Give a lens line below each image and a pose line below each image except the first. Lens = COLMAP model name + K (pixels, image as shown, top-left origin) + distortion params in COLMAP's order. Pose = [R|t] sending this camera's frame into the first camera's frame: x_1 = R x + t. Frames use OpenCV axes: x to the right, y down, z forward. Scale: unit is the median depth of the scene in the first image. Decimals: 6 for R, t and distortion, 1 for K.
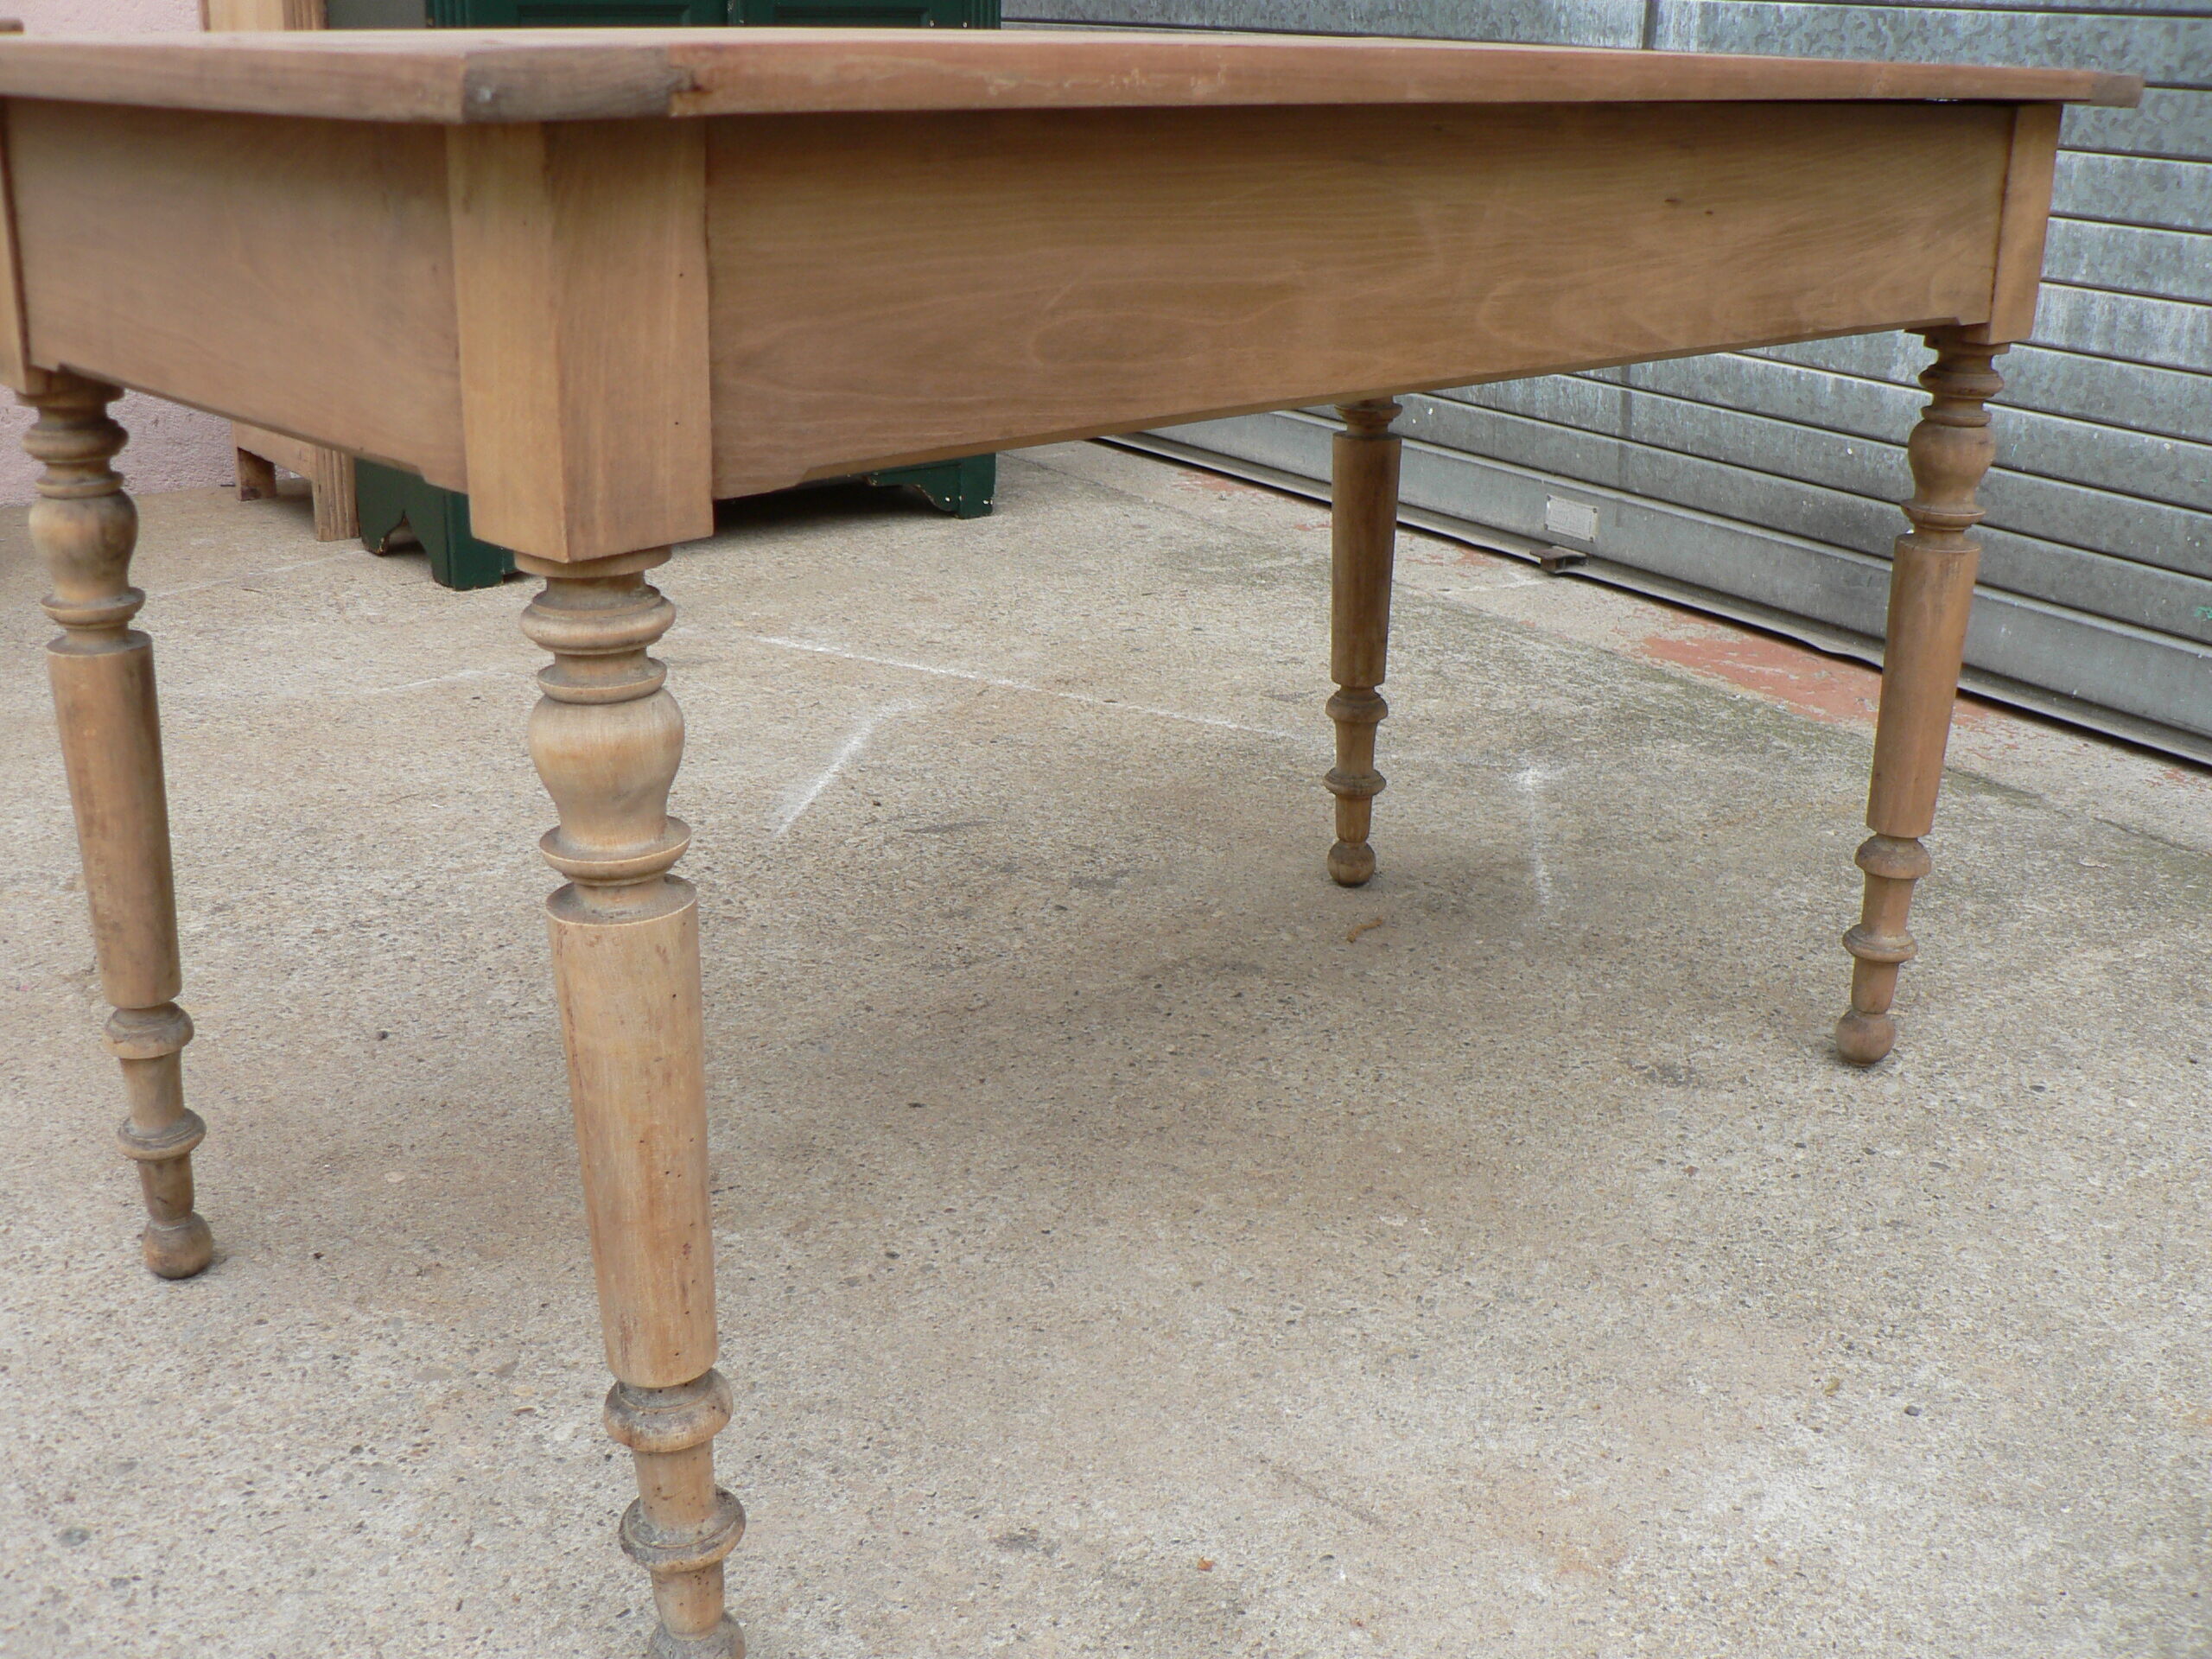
lens RADIAL K [[2409.8, 0, 1082.7], [0, 2409.8, 825.4], [0, 0, 1]] dist [-0.197103, 0.219552]
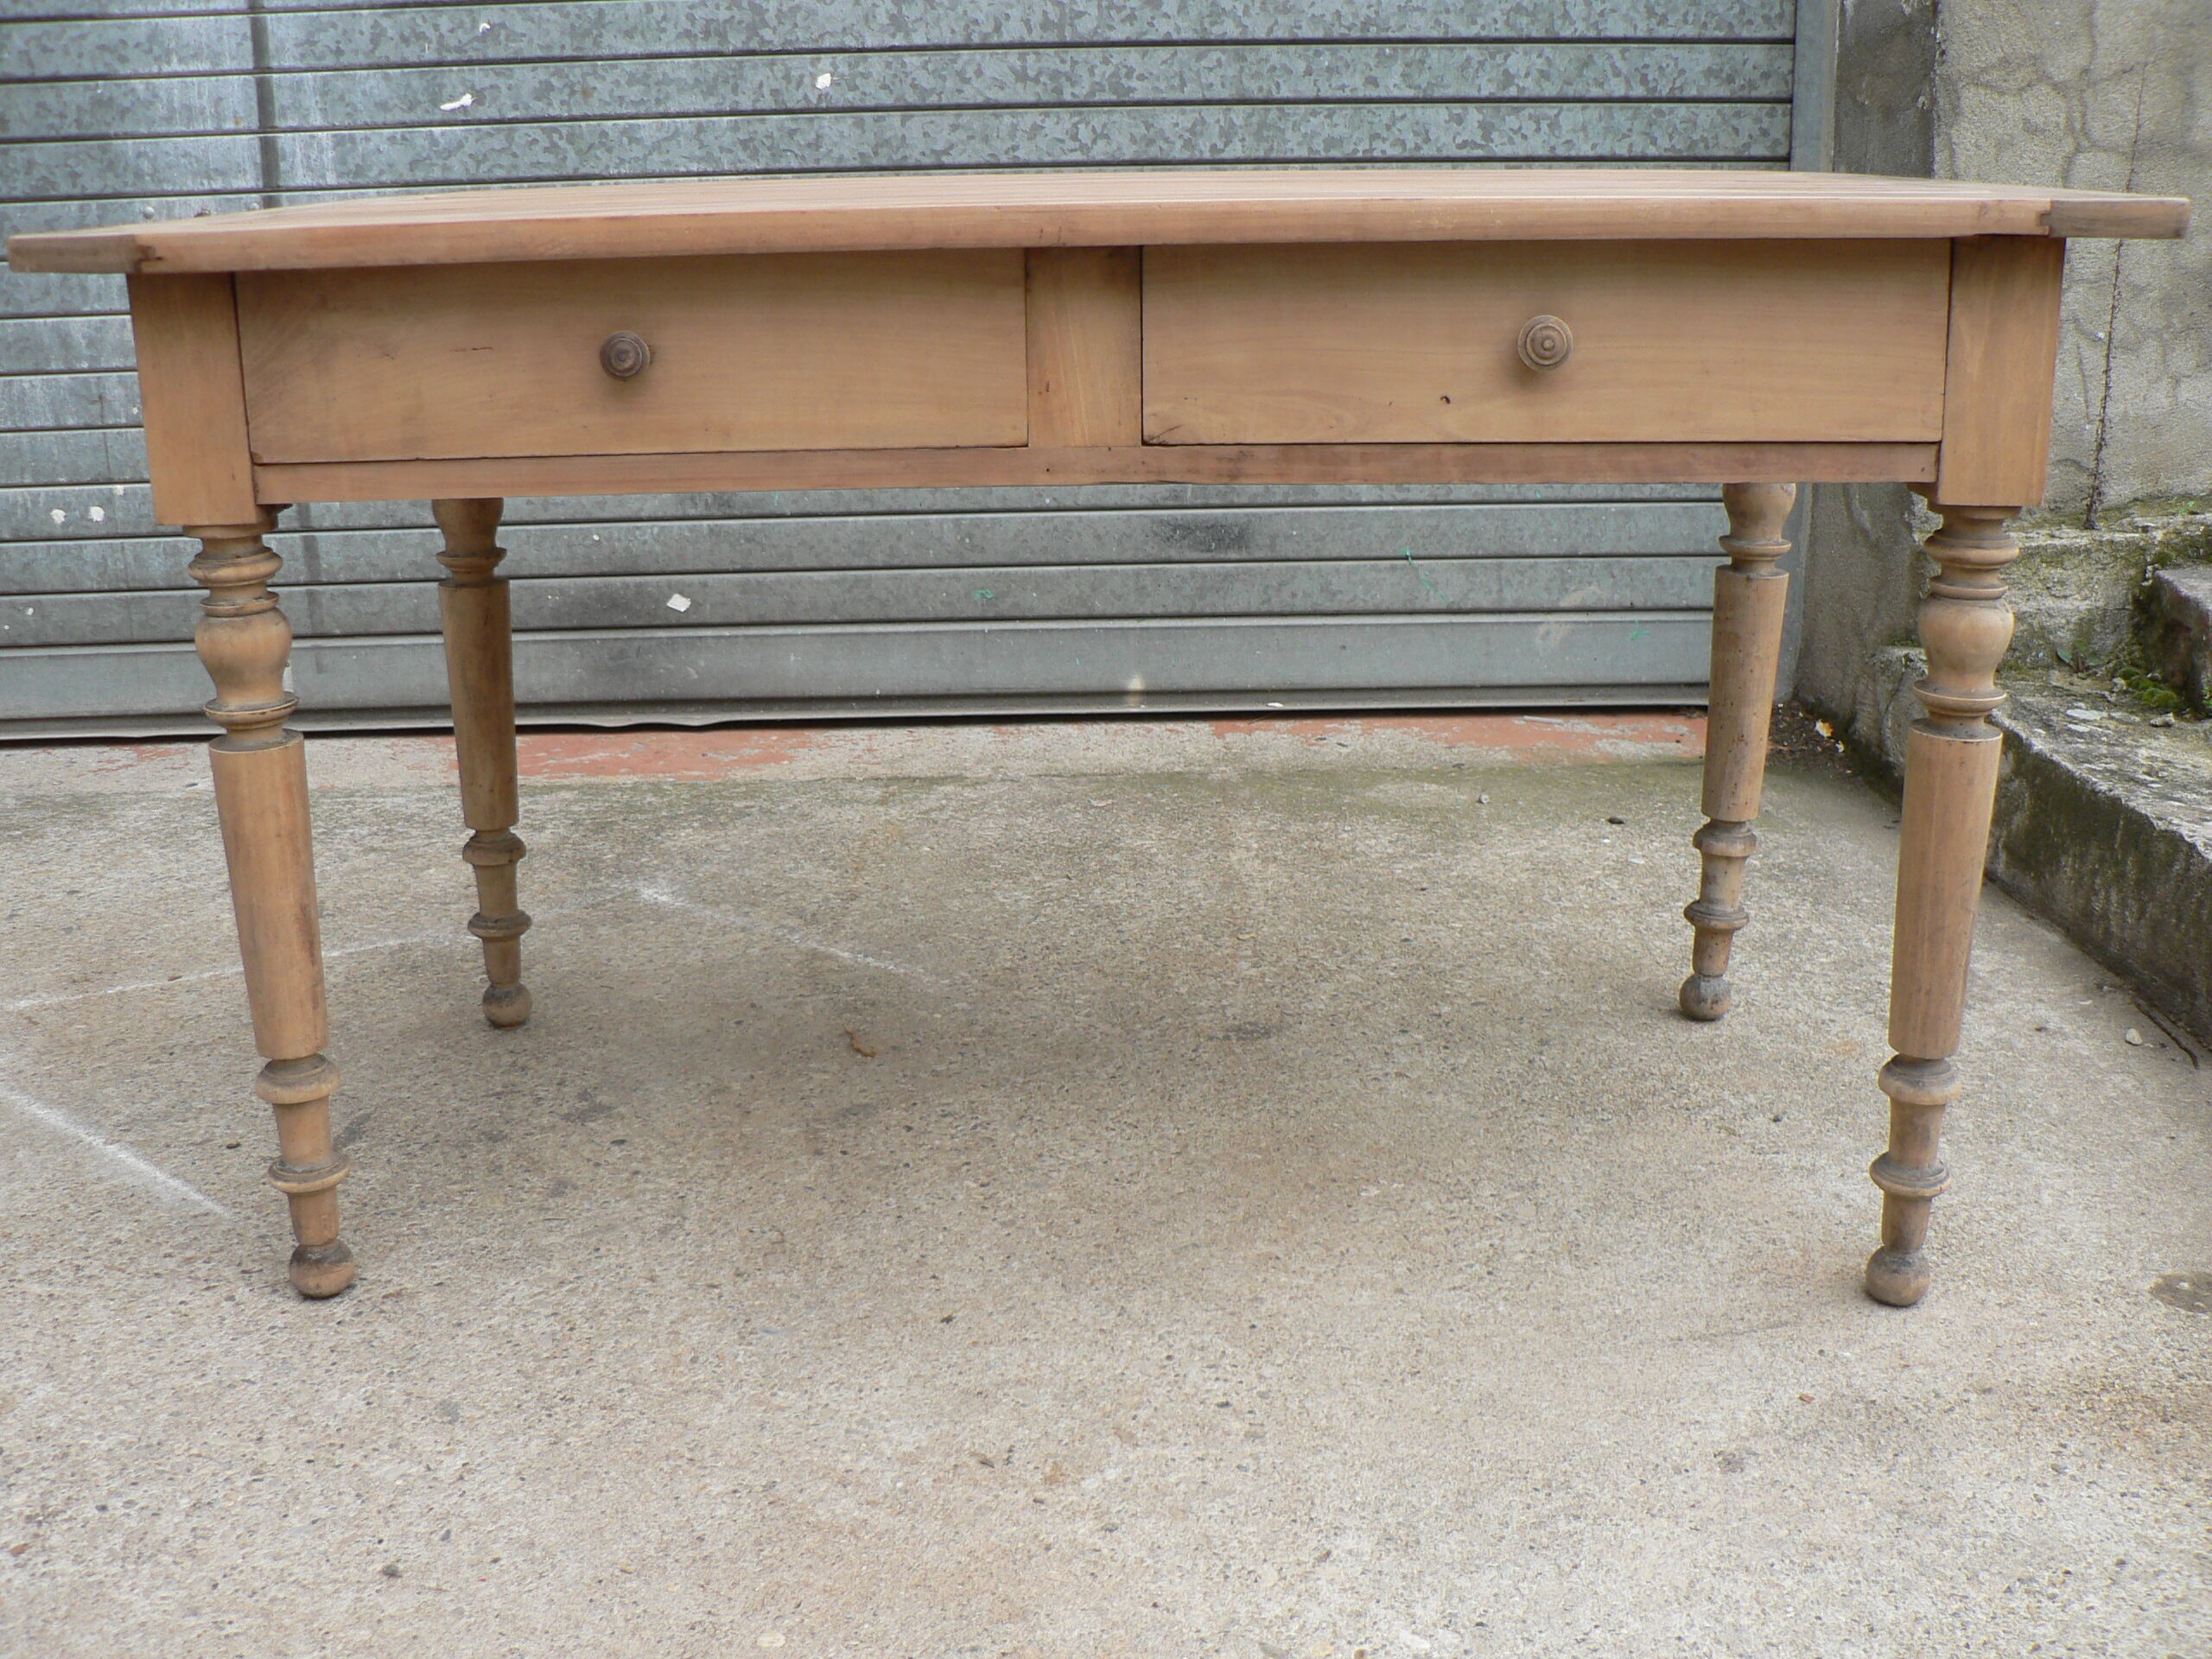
lens RADIAL K [[2409.8, 0, 1082.7], [0, 2409.8, 825.4], [0, 0, 1]] dist [-0.197103, 0.219552]
pose [[0.541152, -0.277845, 0.793698, -0.507276], [0.307581, 0.943837, 0.120691, -0.113935], [-0.782655, 0.178815, 0.596219, 0.247939]]
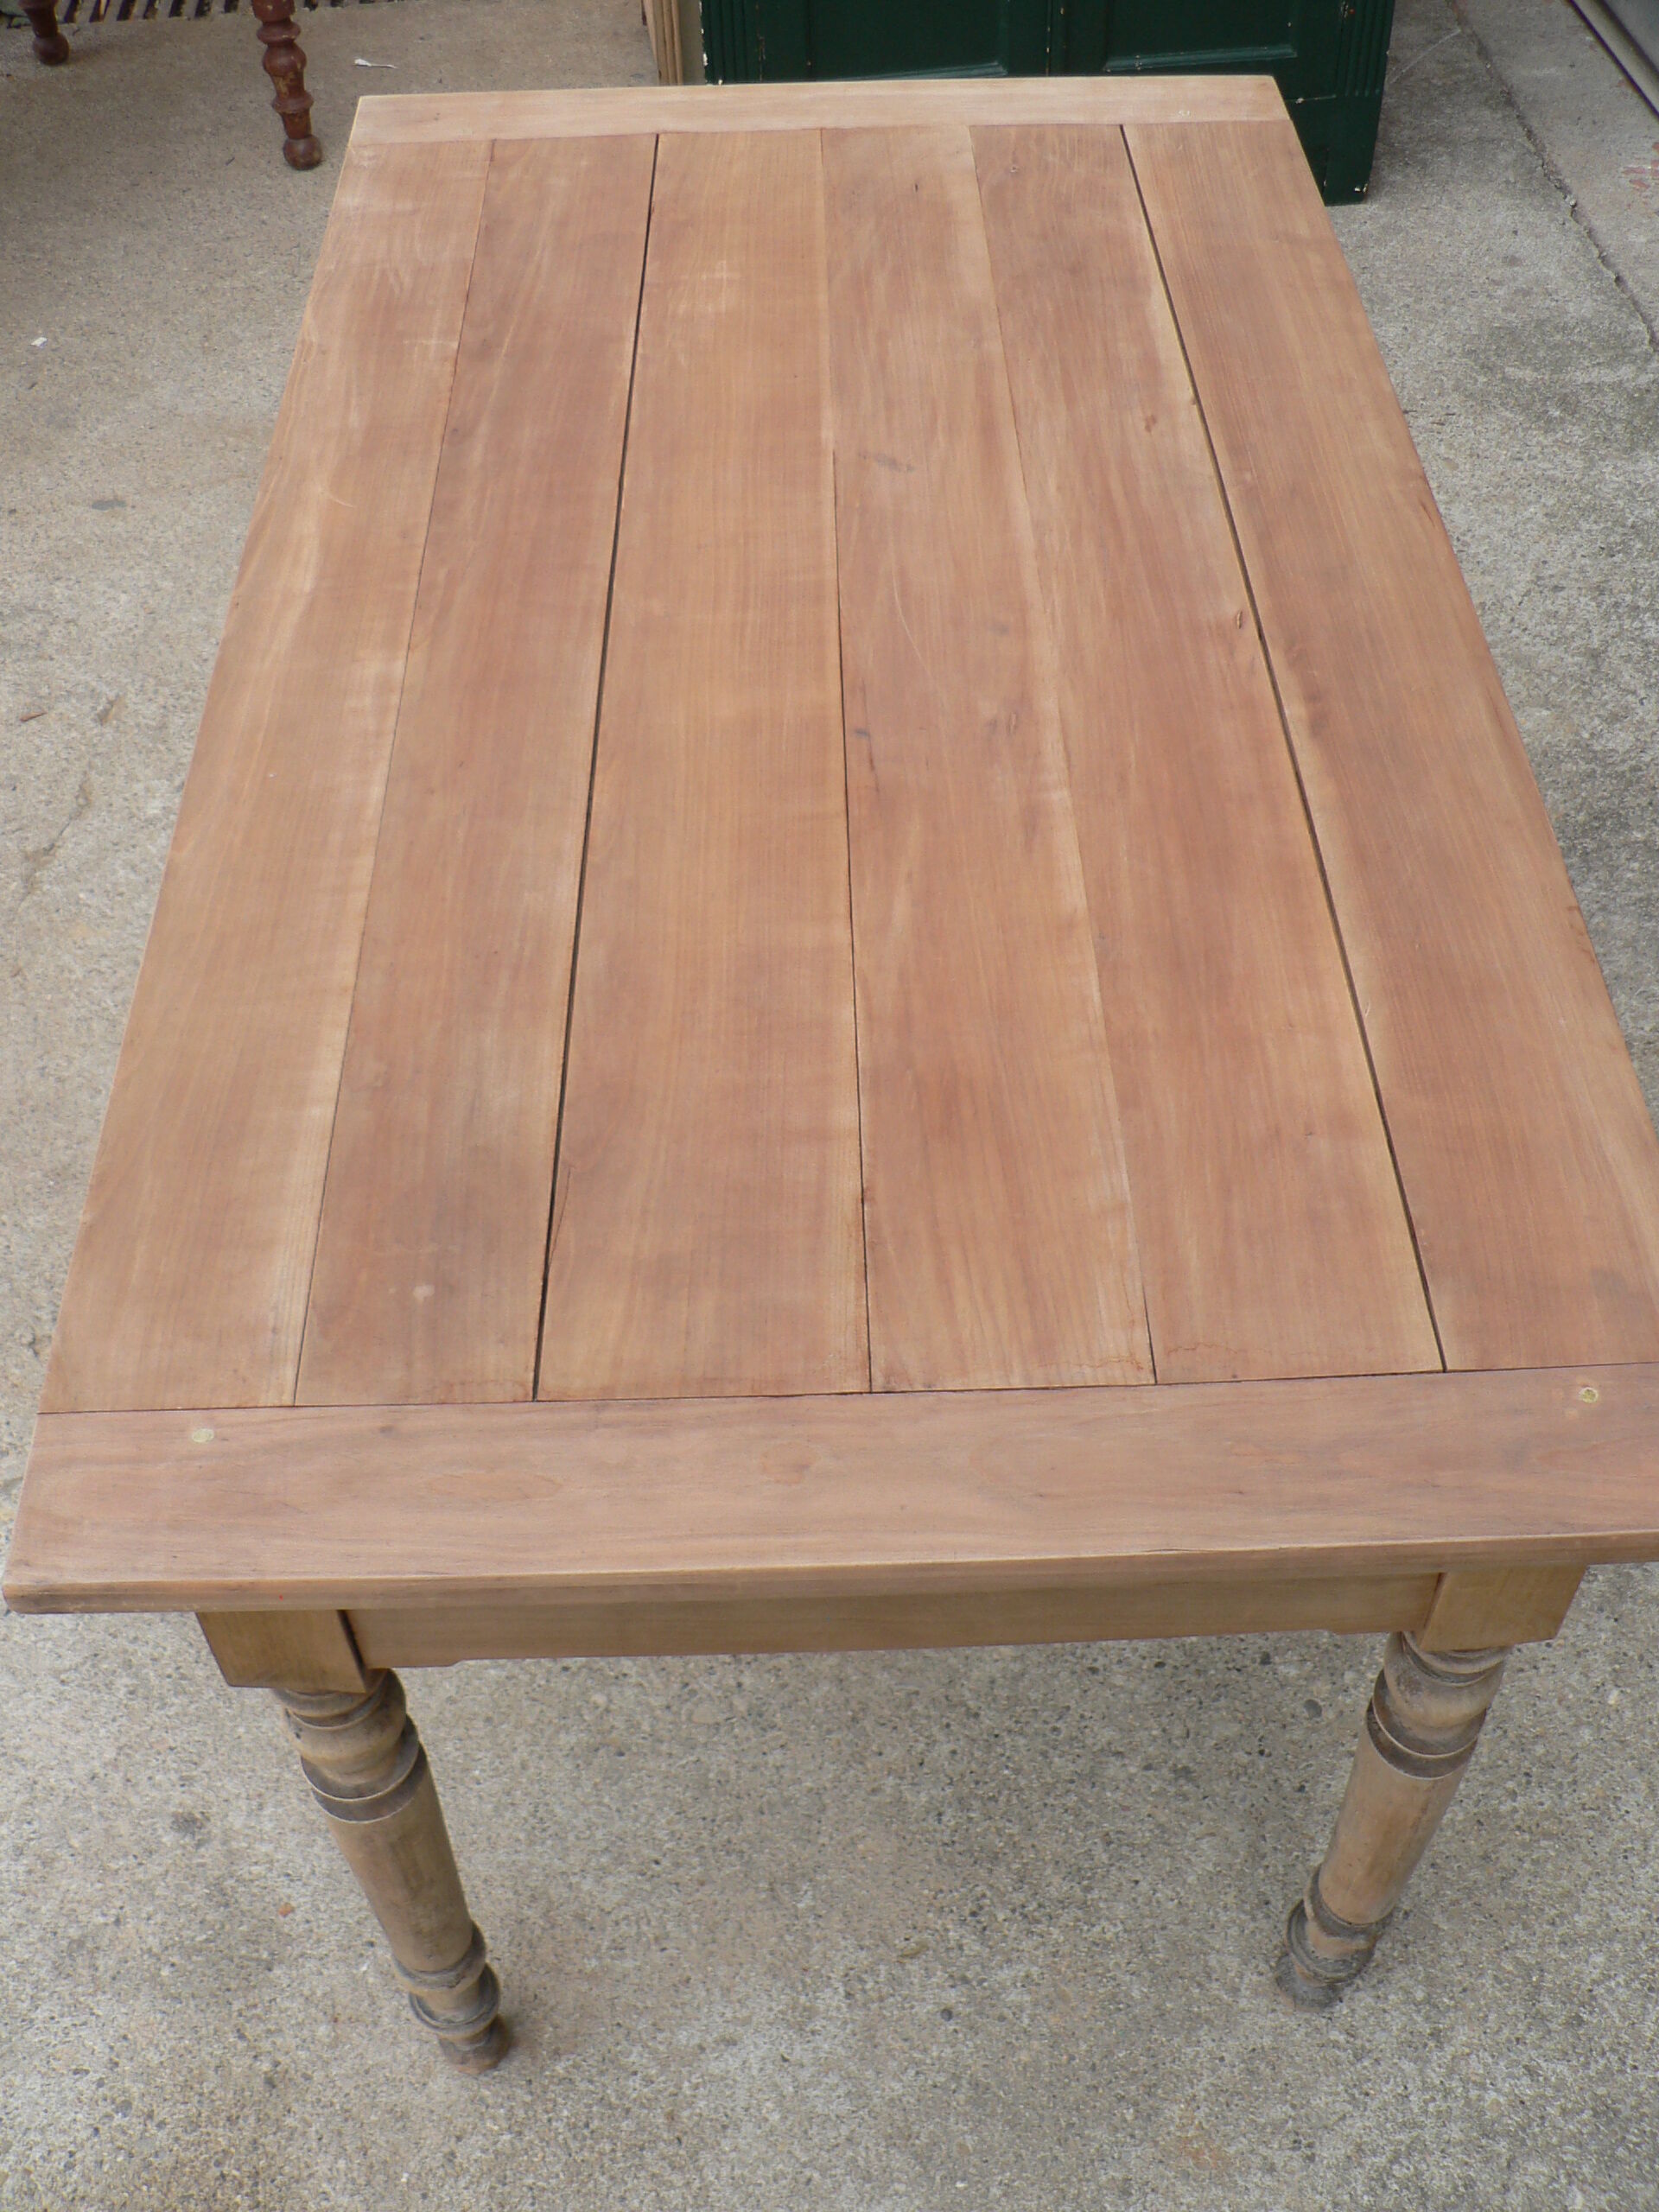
lens RADIAL K [[2464.0, 0, 862.5], [0, 2464.0, 1059.6], [0, 0, 1]] dist [-0.206615, 0.235387]
pose [[0.875454, 0.324701, -0.357979, 0.315698], [-0.124141, 0.866921, 0.482739, -0.373844], [0.467085, -0.378176, 0.799258, 0.132429]]
